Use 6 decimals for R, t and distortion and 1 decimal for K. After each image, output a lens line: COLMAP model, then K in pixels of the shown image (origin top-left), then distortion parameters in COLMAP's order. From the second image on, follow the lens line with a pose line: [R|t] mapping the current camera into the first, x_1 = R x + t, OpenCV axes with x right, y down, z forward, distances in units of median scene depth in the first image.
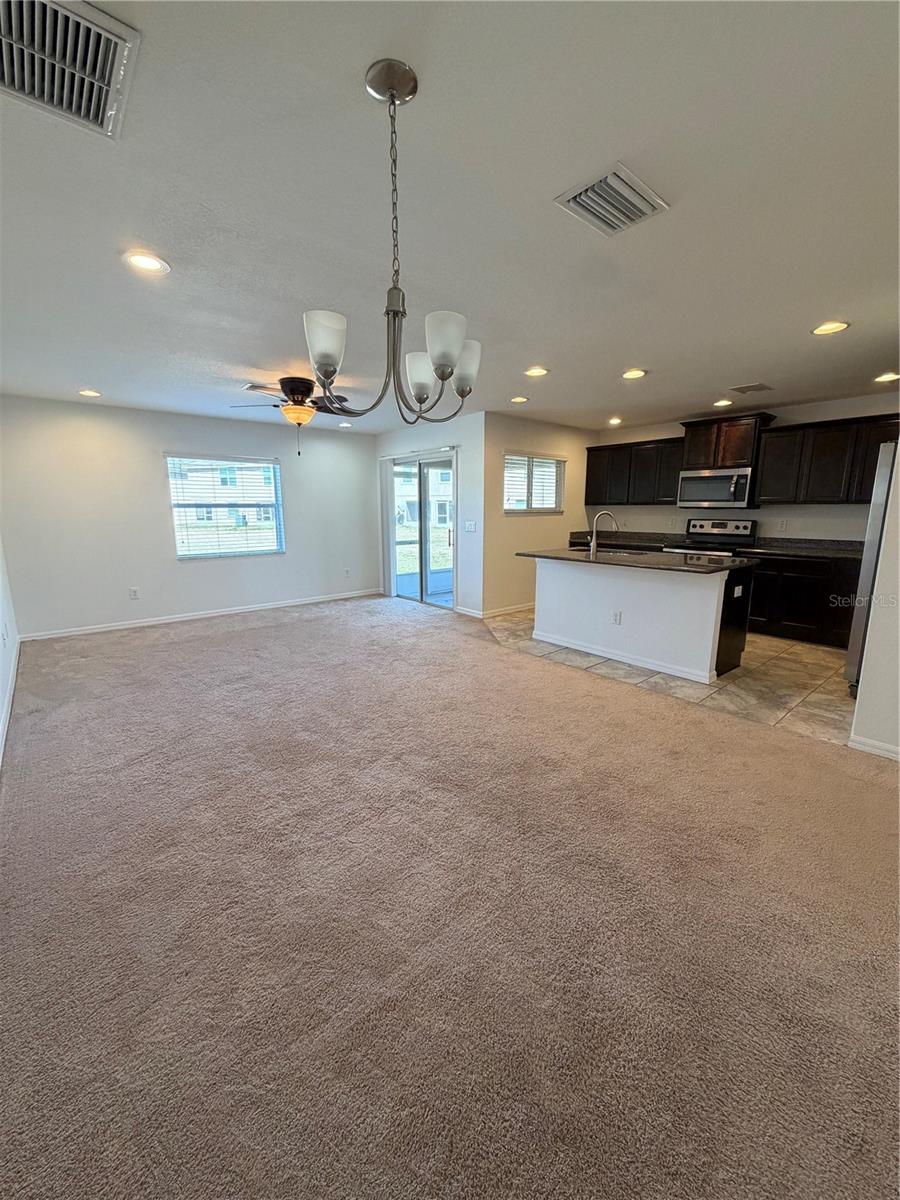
lens RADIAL K [[474.3, 0, 448.9], [0, 474.3, 597.9], [0, 0, 1]] dist [-0.000453, -0.000004]
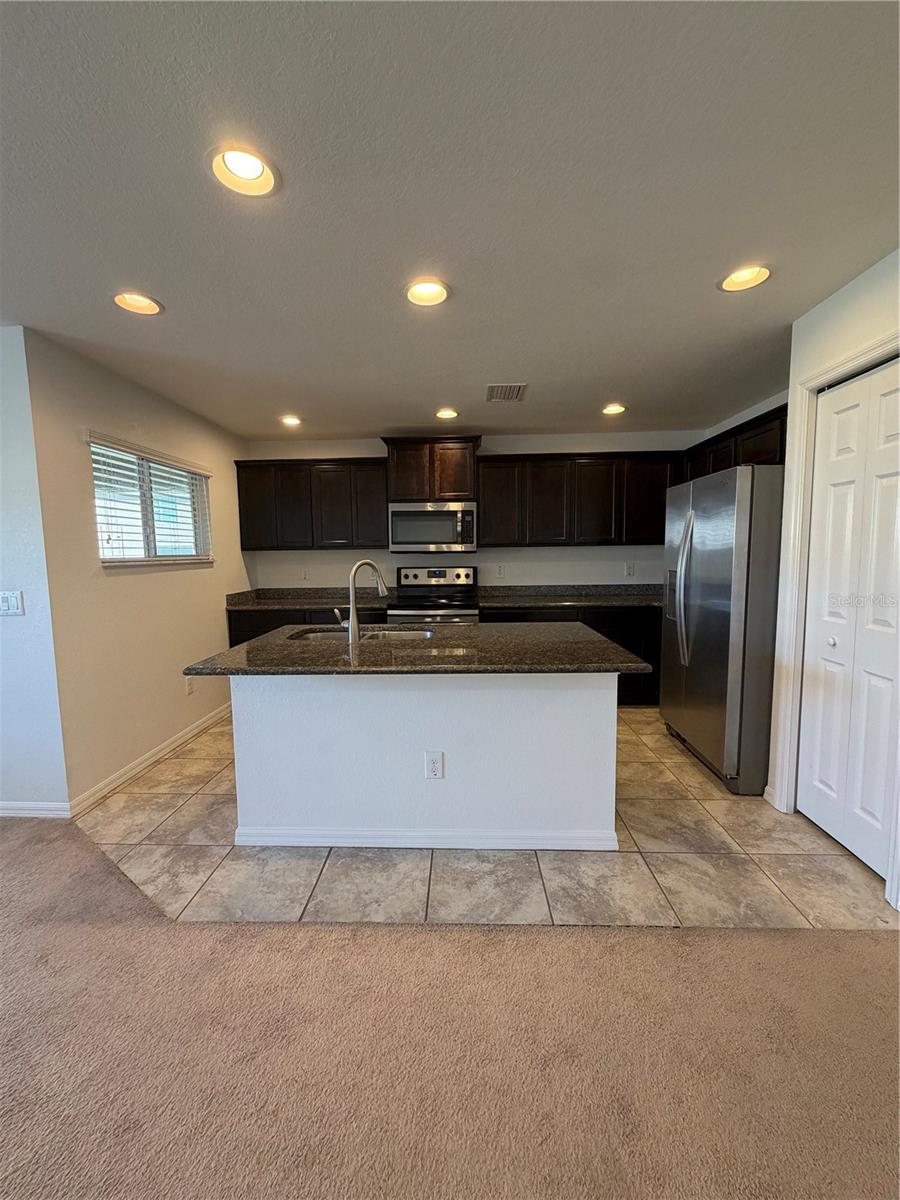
lens RADIAL K [[474.3, 0, 447.8], [0, 474.3, 597.8], [0, 0, 1]] dist [-0.000453, -0.000004]
pose [[0.673354, -0.079721, 0.735009, 0.002821], [0.149915, 0.988239, -0.030153, -0.092781], [-0.723961, 0.130493, 0.677386, 0.485564]]
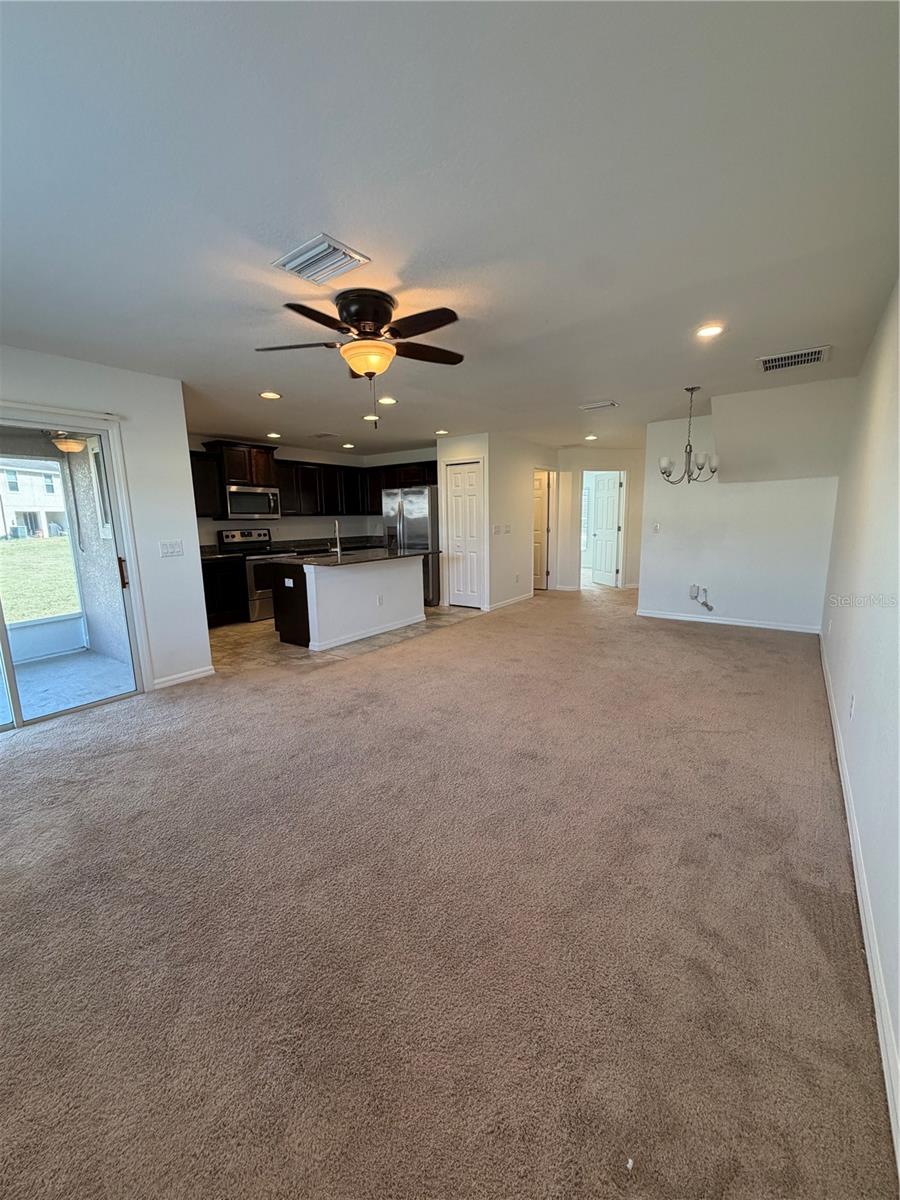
lens RADIAL K [[474.3, 0, 446.7], [0, 474.3, 601.8], [0, 0, 1]] dist [-0.000453, -0.000004]
pose [[-0.240169, -0.166421, 0.956359, -0.735505], [0.197590, 0.956189, 0.216012, -0.157266], [-0.950409, 0.240846, -0.196764, 0.844021]]
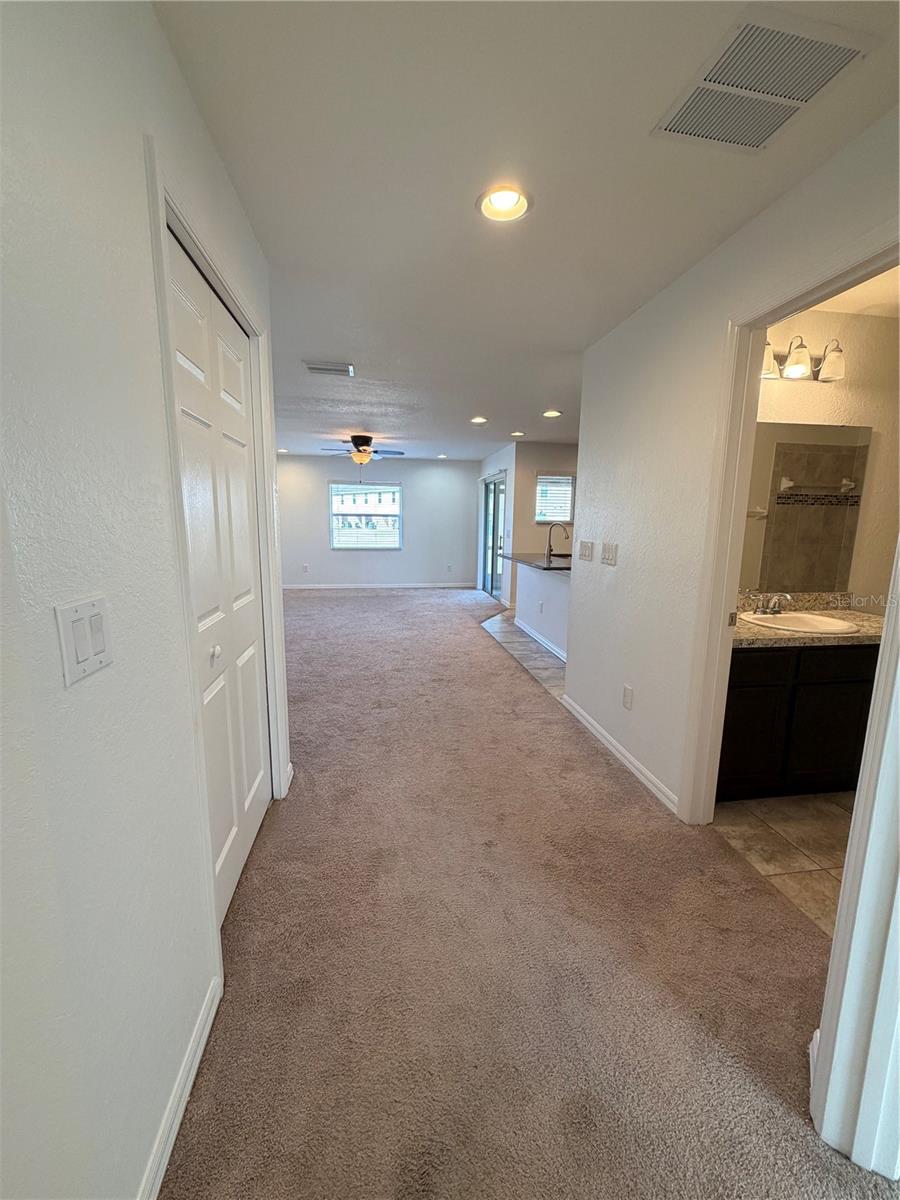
lens RADIAL K [[474.3, 0, 451.5], [0, 474.3, 595.6], [0, 0, 1]] dist [-0.000453, -0.000004]
pose [[0.854382, 0.096438, -0.510619, 0.607826], [-0.114893, 0.993367, -0.004629, 0.033606], [0.506785, 0.062622, 0.859795, -0.135116]]
